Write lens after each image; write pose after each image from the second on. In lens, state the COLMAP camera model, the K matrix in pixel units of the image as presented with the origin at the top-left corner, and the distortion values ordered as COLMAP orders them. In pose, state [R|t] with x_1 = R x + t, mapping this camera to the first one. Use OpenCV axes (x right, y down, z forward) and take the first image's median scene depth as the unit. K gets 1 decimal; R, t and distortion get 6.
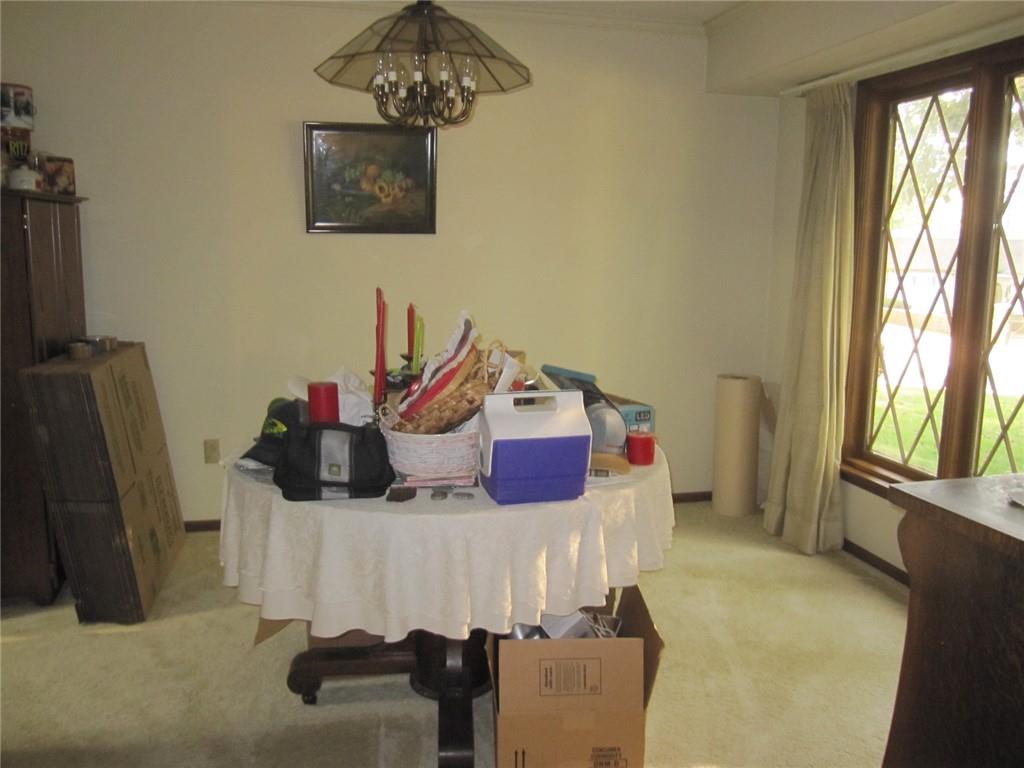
lens RADIAL K [[845.6, 0, 512.5], [0, 845.6, 383.1], [0, 0, 1]] dist [-0.058363, 0.005618]
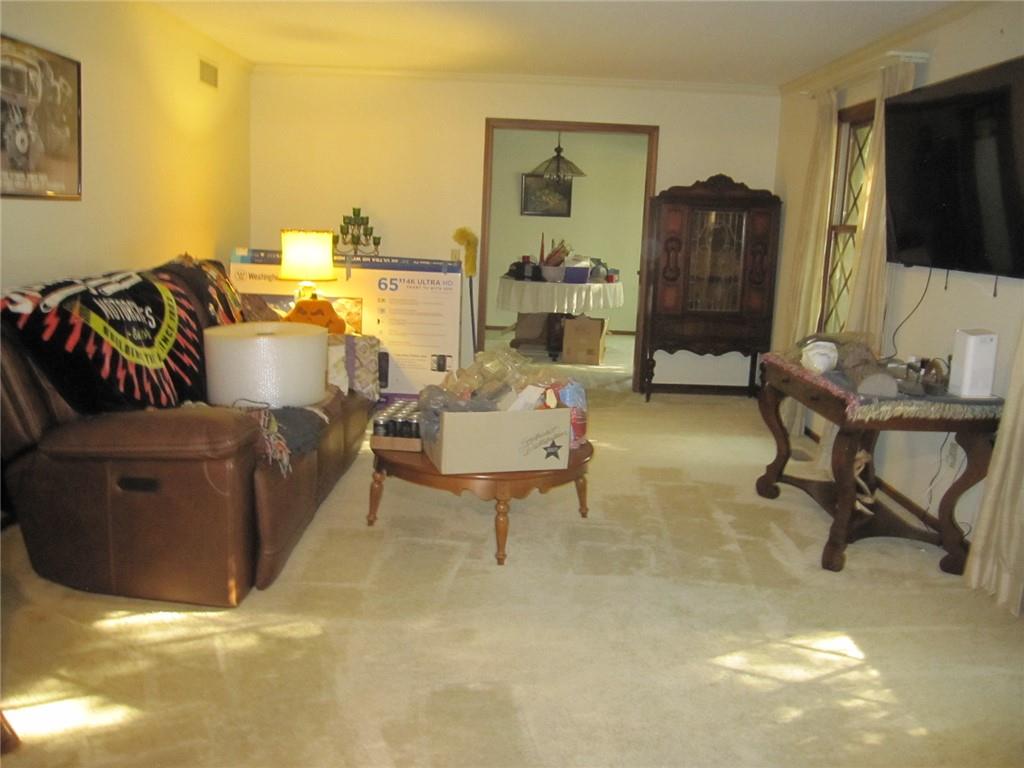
lens RADIAL K [[845.6, 0, 510.7], [0, 845.6, 383.2], [0, 0, 1]] dist [-0.058363, 0.005618]
pose [[0.974460, 0.067923, -0.214043, 0.600330], [-0.063349, 0.997594, 0.028168, 0.501256], [0.215441, -0.013889, 0.976418, -2.931502]]
